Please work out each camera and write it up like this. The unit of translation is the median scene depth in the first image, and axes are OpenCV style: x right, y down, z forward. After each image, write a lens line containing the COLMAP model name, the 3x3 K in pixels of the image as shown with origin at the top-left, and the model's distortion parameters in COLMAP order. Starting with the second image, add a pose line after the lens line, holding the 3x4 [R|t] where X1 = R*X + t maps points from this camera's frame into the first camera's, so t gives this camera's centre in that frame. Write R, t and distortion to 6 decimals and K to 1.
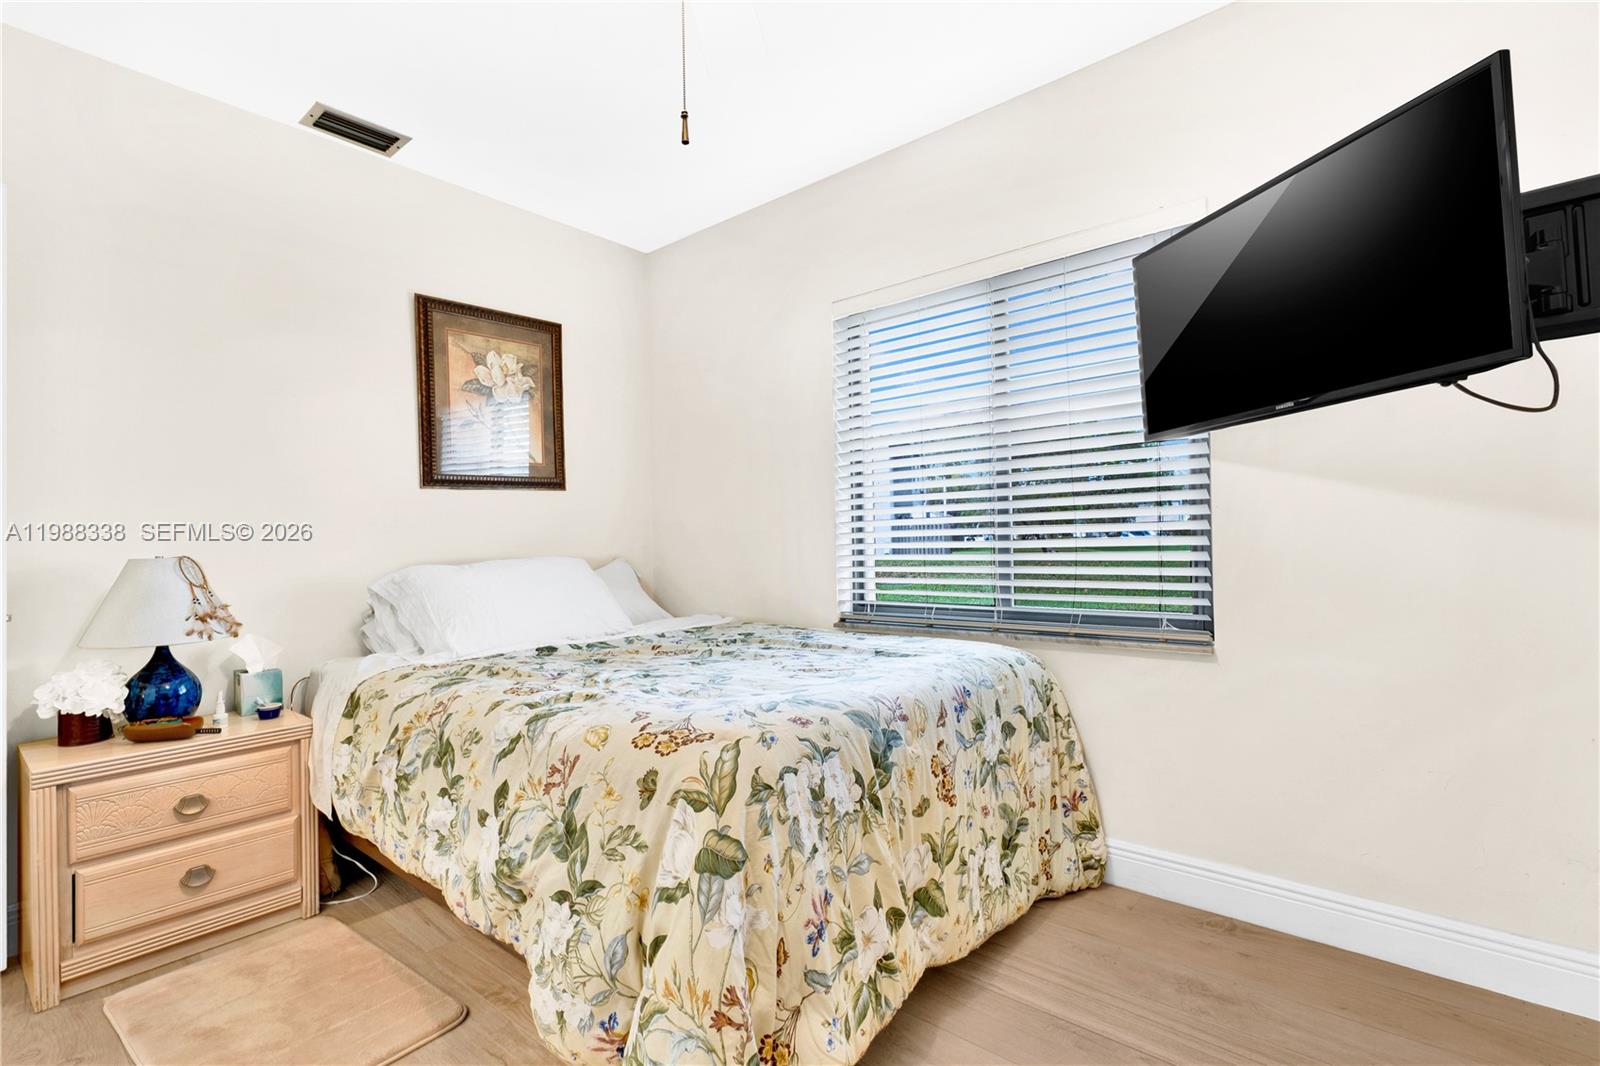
lens RADIAL K [[740.2, 0, 782.4], [0, 740.2, 532.2], [0, 0, 1]] dist [-0.003113, -0.000090]
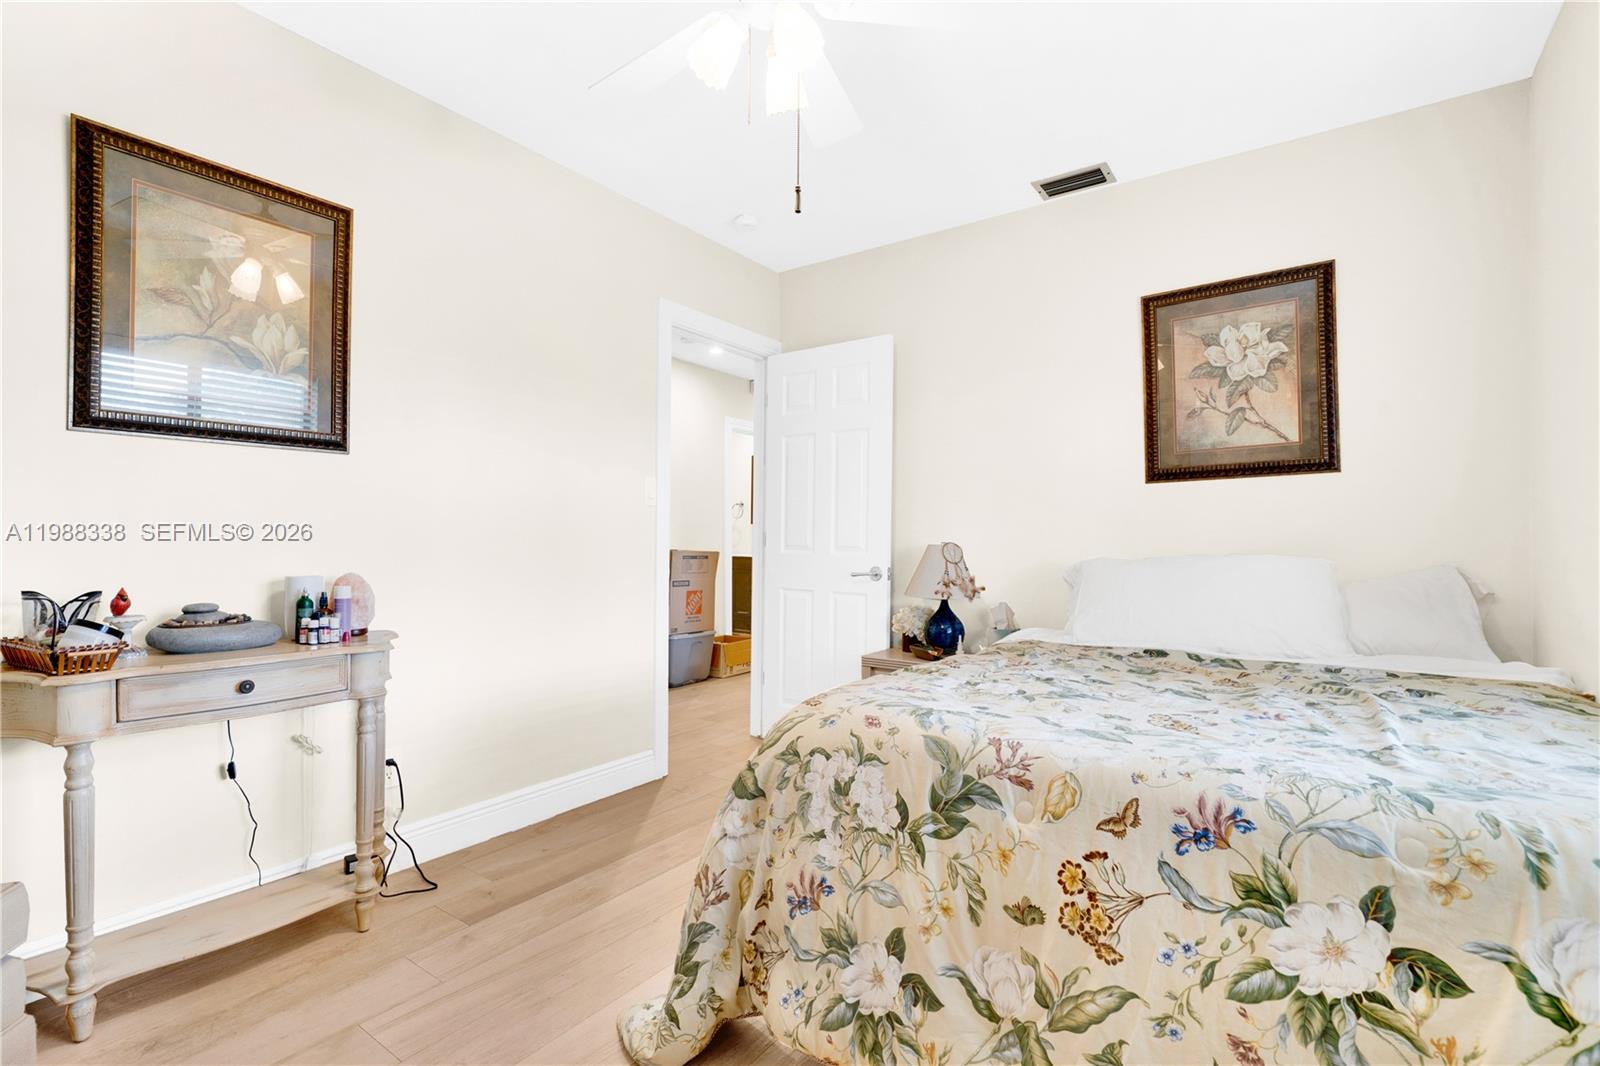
lens RADIAL K [[740.2, 0, 782.4], [0, 740.2, 532.2], [0, 0, 1]] dist [-0.003113, -0.000090]
pose [[0.069979, 0.008474, -0.997512, 0.840338], [0.007250, 0.999933, 0.009003, -0.006120], [0.997522, -0.007862, 0.069913, 0.680566]]
